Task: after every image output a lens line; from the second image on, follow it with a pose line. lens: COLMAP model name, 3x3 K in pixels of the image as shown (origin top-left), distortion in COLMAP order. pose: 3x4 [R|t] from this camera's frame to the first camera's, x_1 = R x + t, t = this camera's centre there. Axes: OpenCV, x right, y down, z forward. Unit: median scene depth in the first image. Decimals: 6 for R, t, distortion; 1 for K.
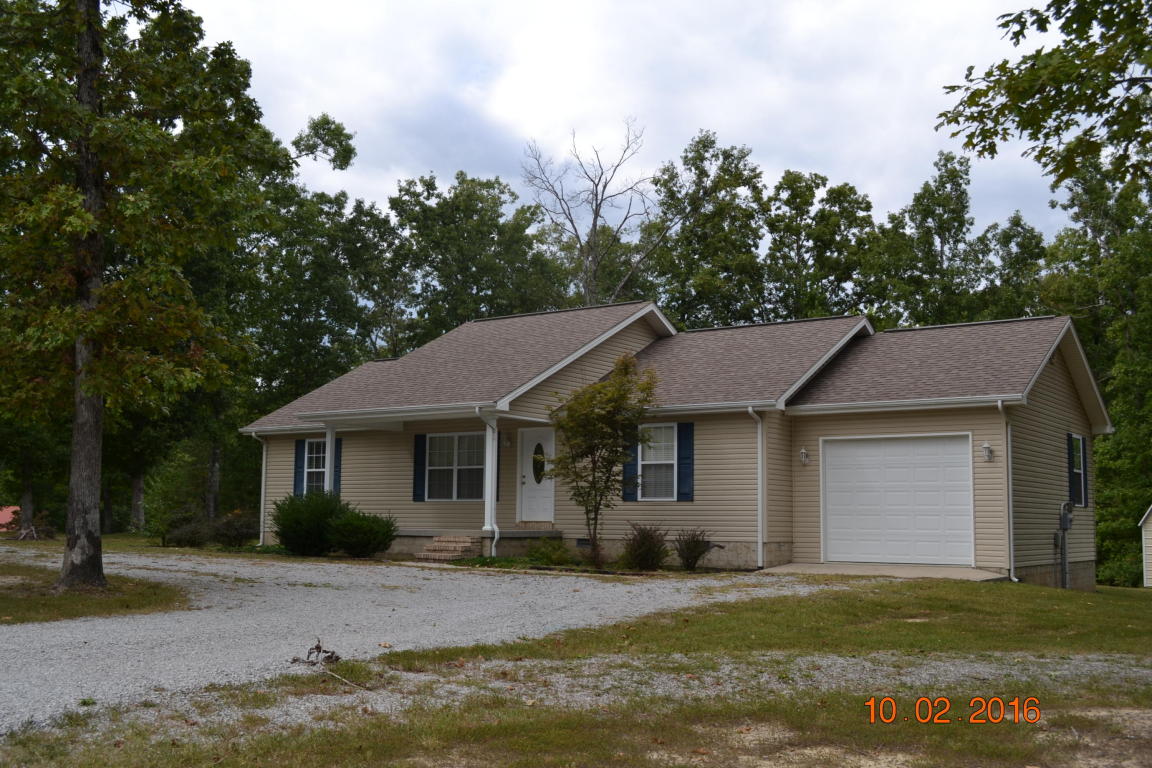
lens RADIAL K [[1186.8, 0, 576.0], [0, 1186.8, 384.0], [0, 0, 1]] dist [0.003440, 0.000536]
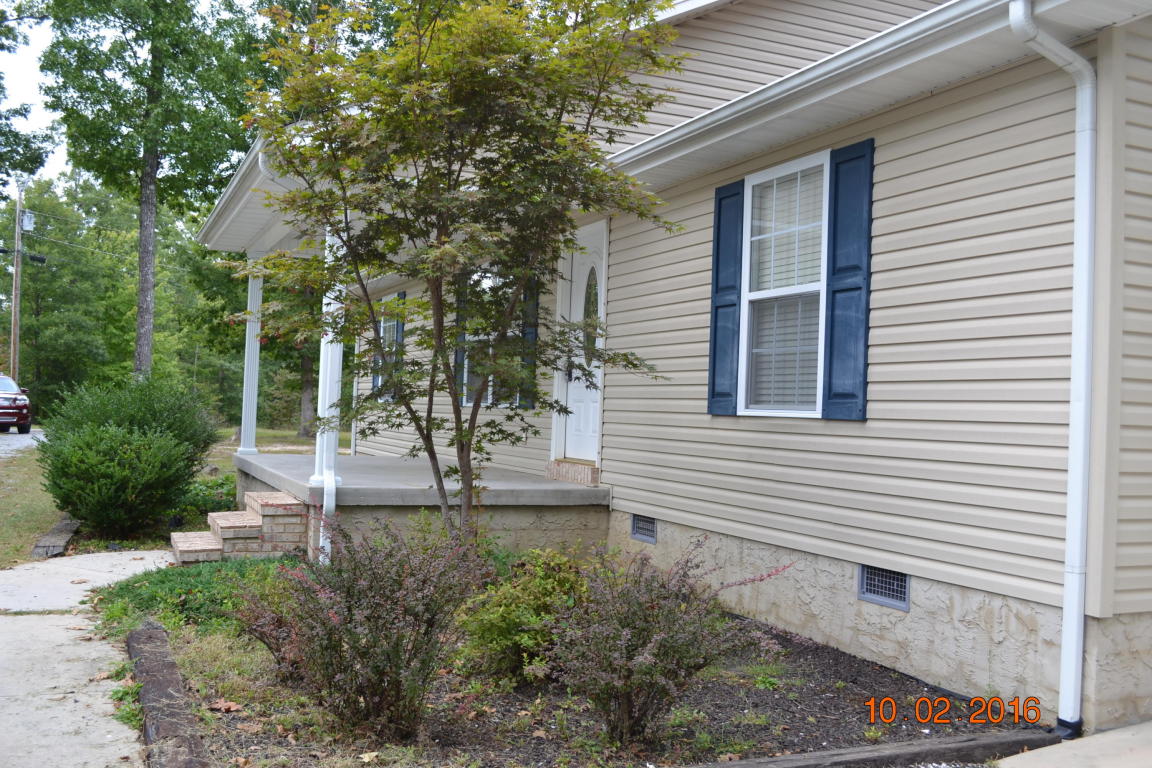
lens RADIAL K [[1072.9, 0, 576.0], [0, 1072.9, 384.0], [0, 0, 1]] dist [-0.078340, -0.000942]
pose [[0.842884, 0.004360, -0.538077, 0.174515], [0.039700, 0.996738, 0.070265, 0.069281], [0.536628, -0.080587, 0.839962, 0.751352]]
